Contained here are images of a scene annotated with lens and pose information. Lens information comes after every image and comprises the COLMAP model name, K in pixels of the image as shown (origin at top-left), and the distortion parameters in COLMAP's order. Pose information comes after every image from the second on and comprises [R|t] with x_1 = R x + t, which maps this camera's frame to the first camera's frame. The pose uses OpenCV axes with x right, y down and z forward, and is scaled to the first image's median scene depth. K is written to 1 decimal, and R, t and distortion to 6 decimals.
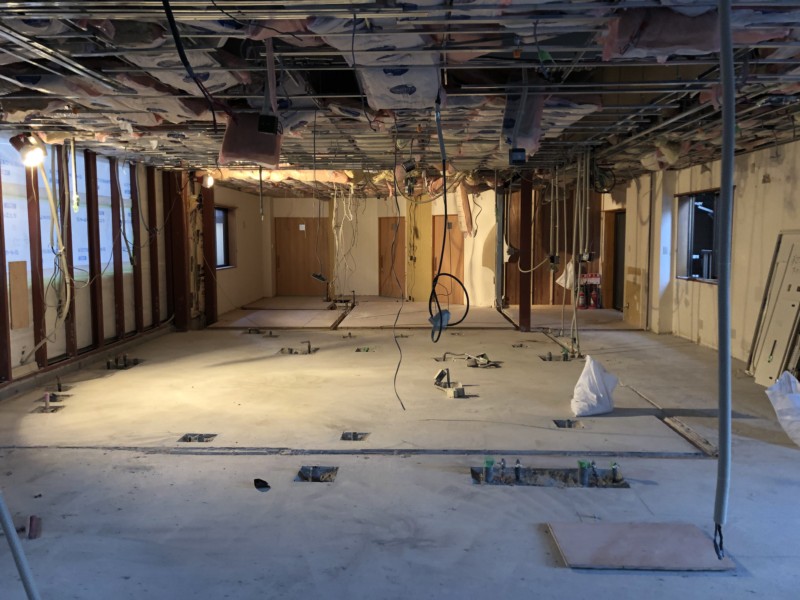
lens RADIAL K [[644.3, 0, 400.0], [0, 644.3, 300.0], [0, 0, 1]] dist [0.038689, 0.003835]
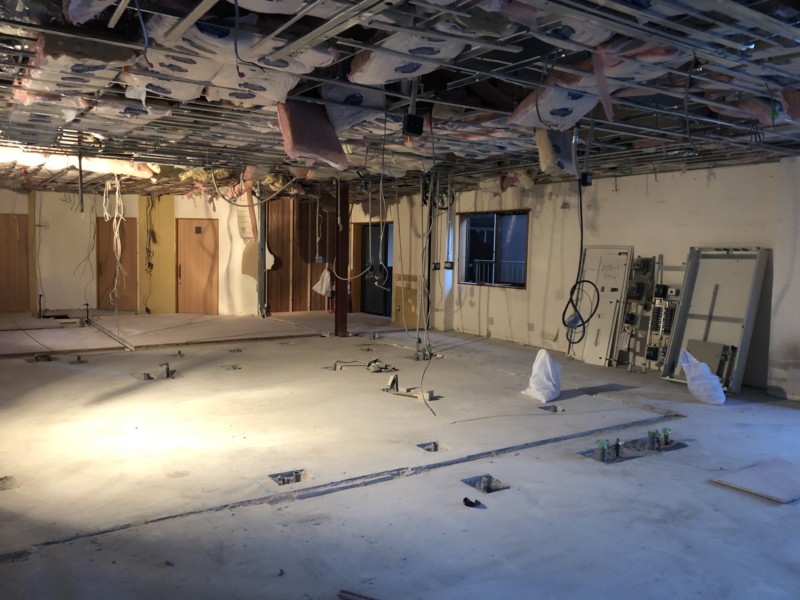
lens RADIAL K [[644.3, 0, 400.0], [0, 644.3, 300.0], [0, 0, 1]] dist [0.038689, 0.003835]
pose [[0.815901, -0.028148, 0.577506, -0.677858], [0.034703, 0.999398, -0.000318, -0.013822], [-0.577149, 0.020301, 0.816387, 0.221914]]
